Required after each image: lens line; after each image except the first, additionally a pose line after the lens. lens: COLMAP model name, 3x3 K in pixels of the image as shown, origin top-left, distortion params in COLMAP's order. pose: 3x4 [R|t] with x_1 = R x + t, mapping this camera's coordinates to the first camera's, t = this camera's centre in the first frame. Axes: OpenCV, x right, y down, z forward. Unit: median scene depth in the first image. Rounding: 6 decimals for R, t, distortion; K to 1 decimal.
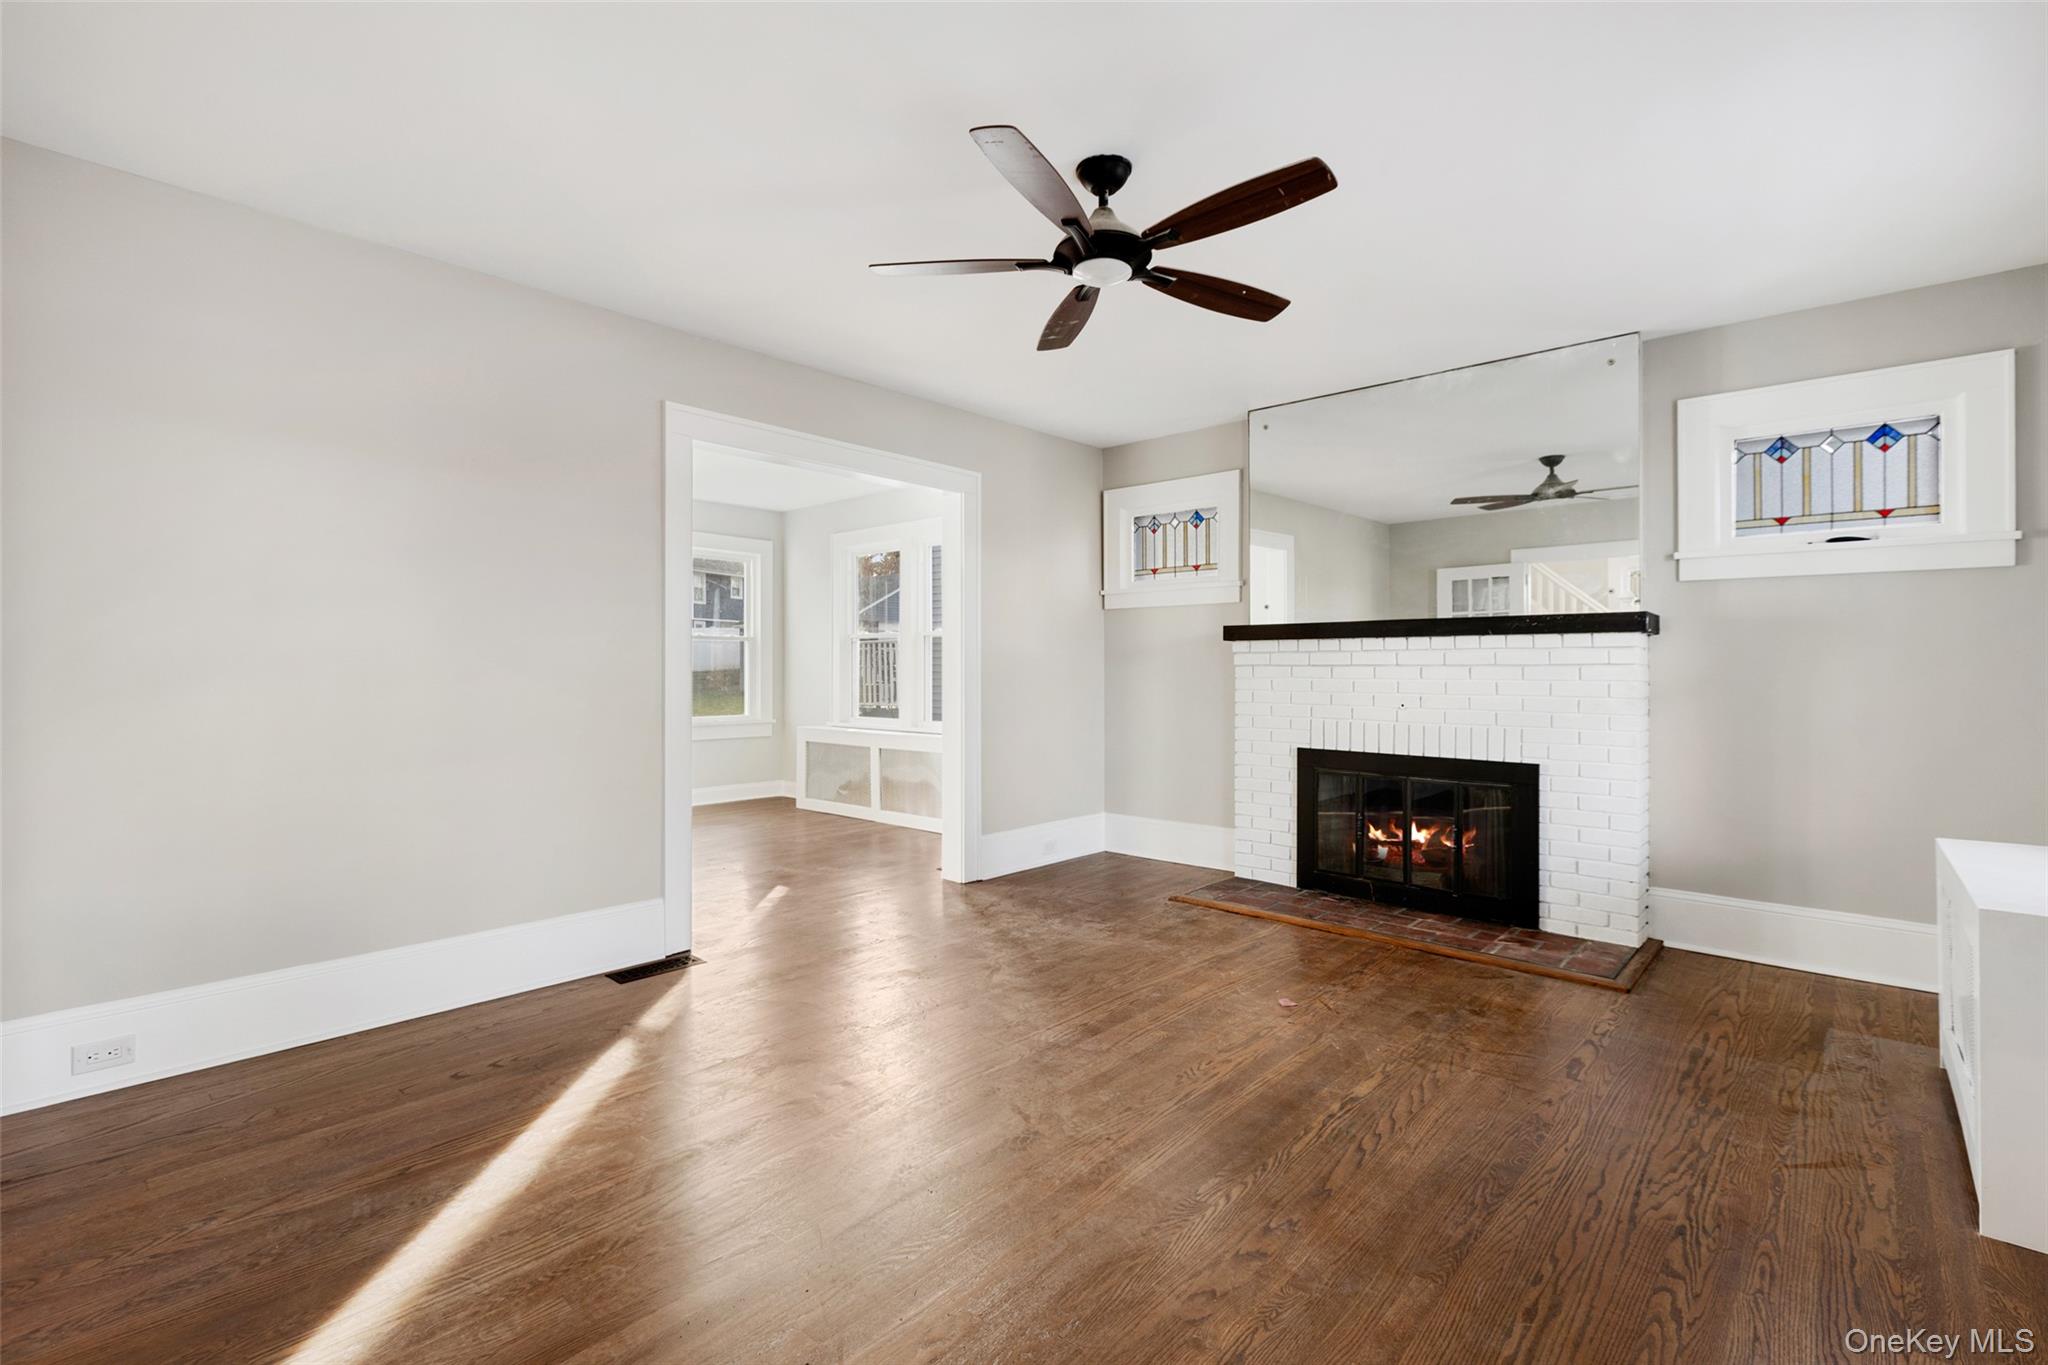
lens RADIAL K [[913.1, 0, 1020.4], [0, 913.1, 679.4], [0, 0, 1]] dist [0.002944, 0.000213]
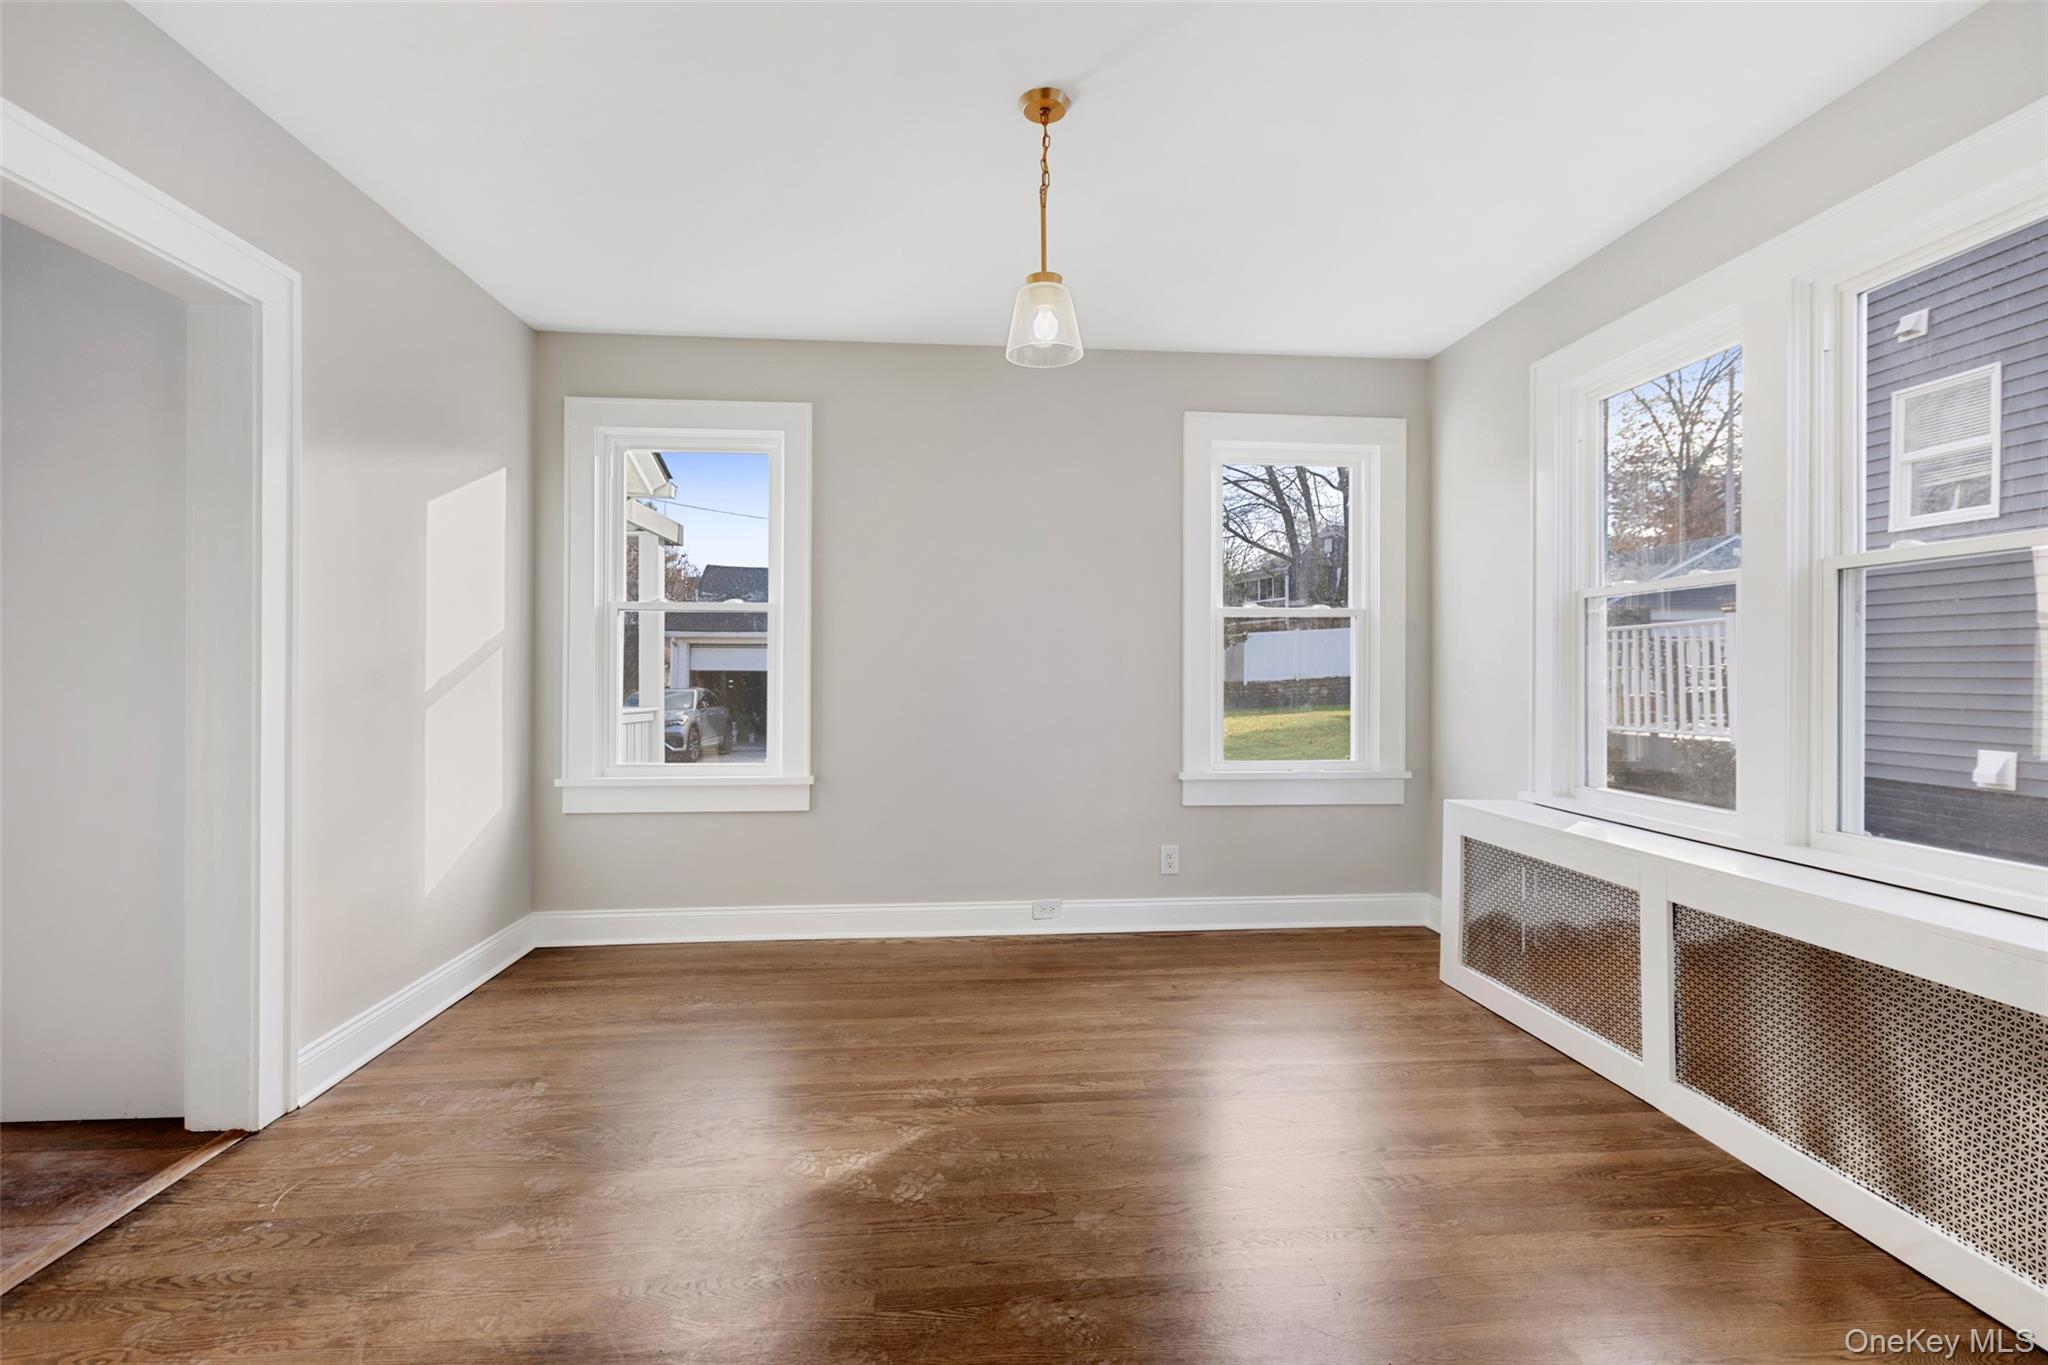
lens RADIAL K [[913.1, 0, 1011.9], [0, 913.1, 679.4], [0, 0, 1]] dist [0.002944, 0.000213]
pose [[0.726448, 0.004604, -0.687206, -0.083950], [-0.002567, 0.999989, 0.003986, -0.009072], [0.687217, -0.001132, 0.726451, 0.494216]]
